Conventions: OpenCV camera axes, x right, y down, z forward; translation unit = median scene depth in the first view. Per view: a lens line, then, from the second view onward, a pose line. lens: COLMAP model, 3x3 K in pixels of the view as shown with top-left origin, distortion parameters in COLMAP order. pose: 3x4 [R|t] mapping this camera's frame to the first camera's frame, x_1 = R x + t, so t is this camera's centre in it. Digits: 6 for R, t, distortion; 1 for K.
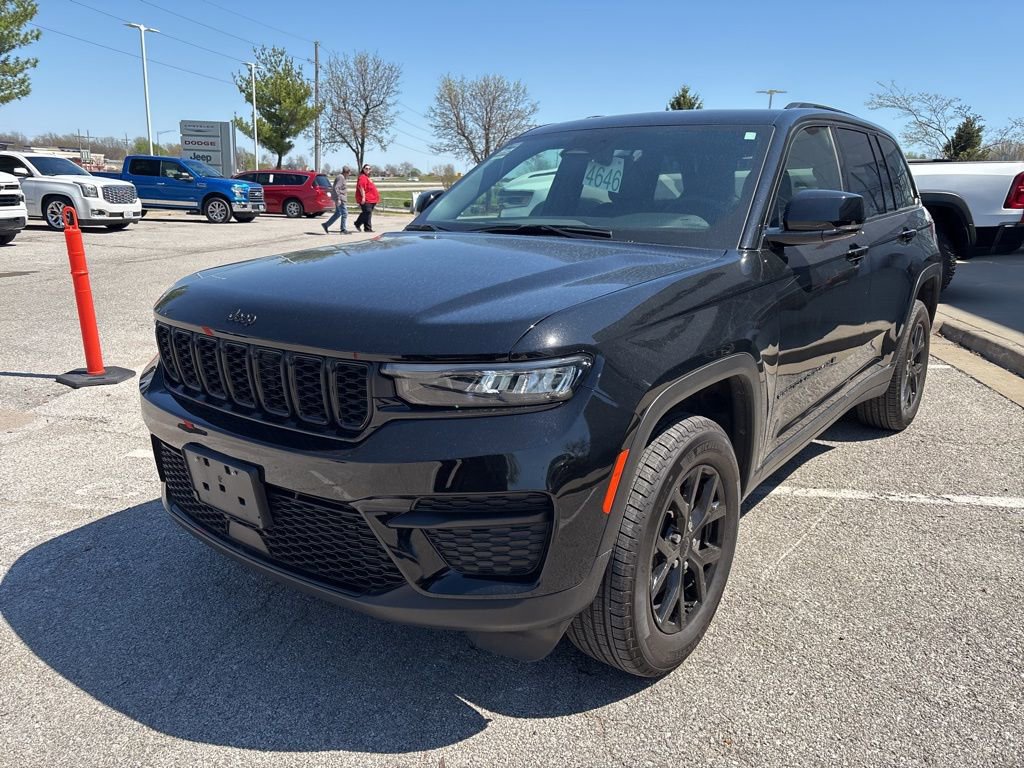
lens RADIAL K [[776.9, 0, 512.0], [0, 776.9, 384.0], [0, 0, 1]] dist [0.026982, -0.045765]
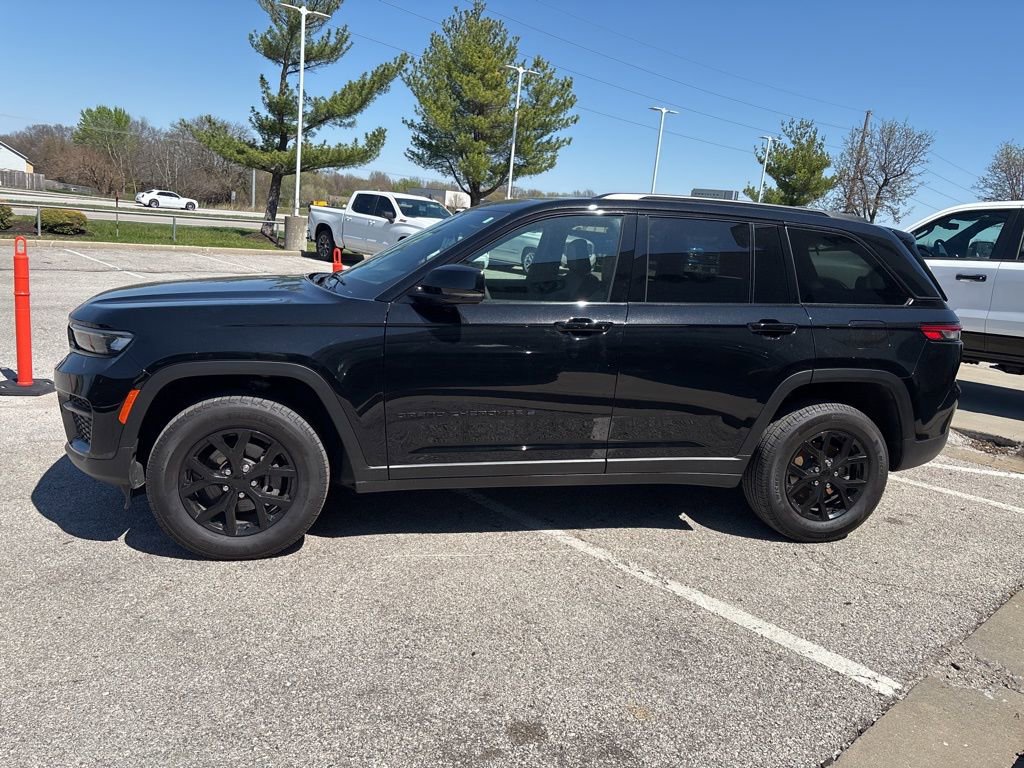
lens RADIAL K [[781.9, 0, 512.0], [0, 781.9, 384.0], [0, 0, 1]] dist [0.036559, -0.041444]
pose [[0.770929, 0.170054, -0.613800, 0.204278], [-0.219004, 0.975712, -0.004746, -0.012979], [0.598085, 0.138083, 0.789447, 0.014383]]
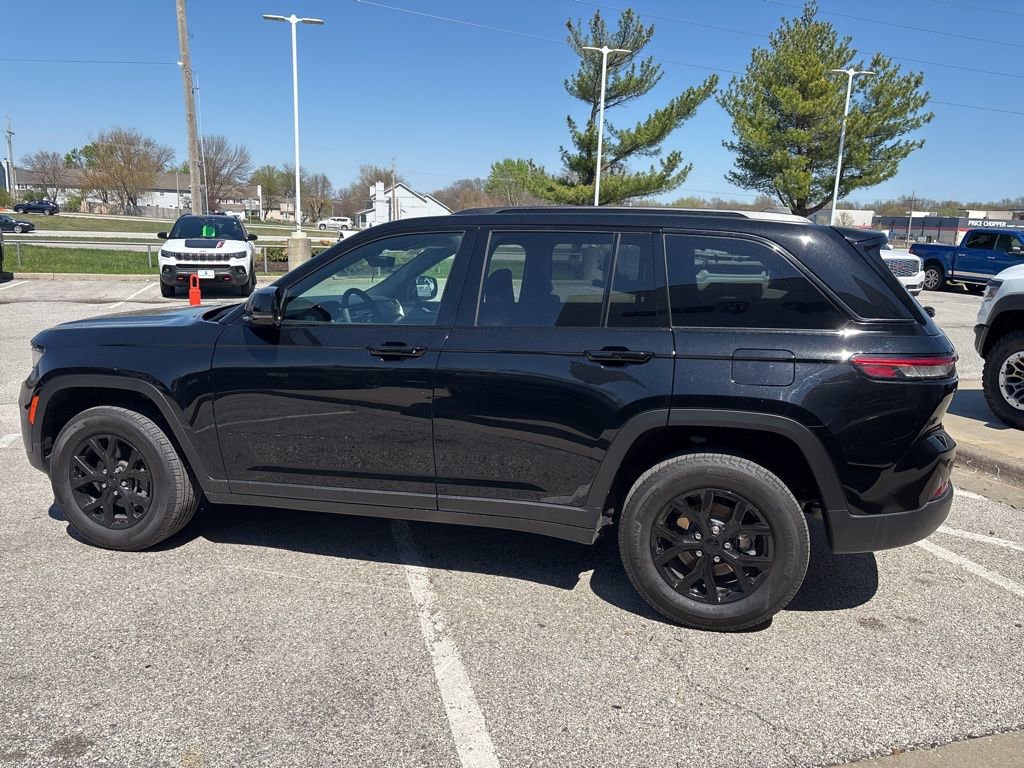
lens RADIAL K [[784.3, 0, 512.0], [0, 784.3, 384.0], [0, 0, 1]] dist [0.010972, -0.003341]
pose [[0.387122, 0.168794, -0.906447, 0.288192], [-0.243919, 0.966824, 0.075865, -0.051082], [0.889179, 0.191731, 0.415451, 0.148589]]
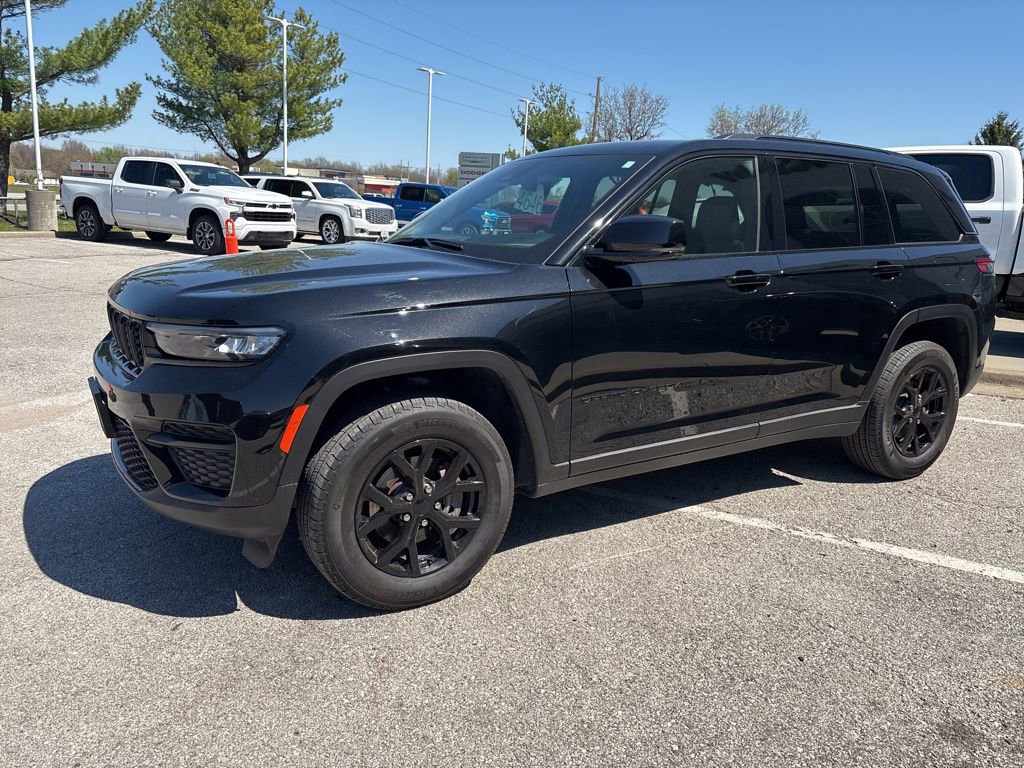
lens RADIAL K [[781.9, 0, 512.0], [0, 781.9, 384.0], [0, 0, 1]] dist [0.036559, -0.041444]
pose [[0.938001, 0.097976, -0.332498, 0.088457], [-0.110688, 0.993665, -0.019459, 0.003750], [0.328485, 0.055056, 0.942903, -0.011090]]
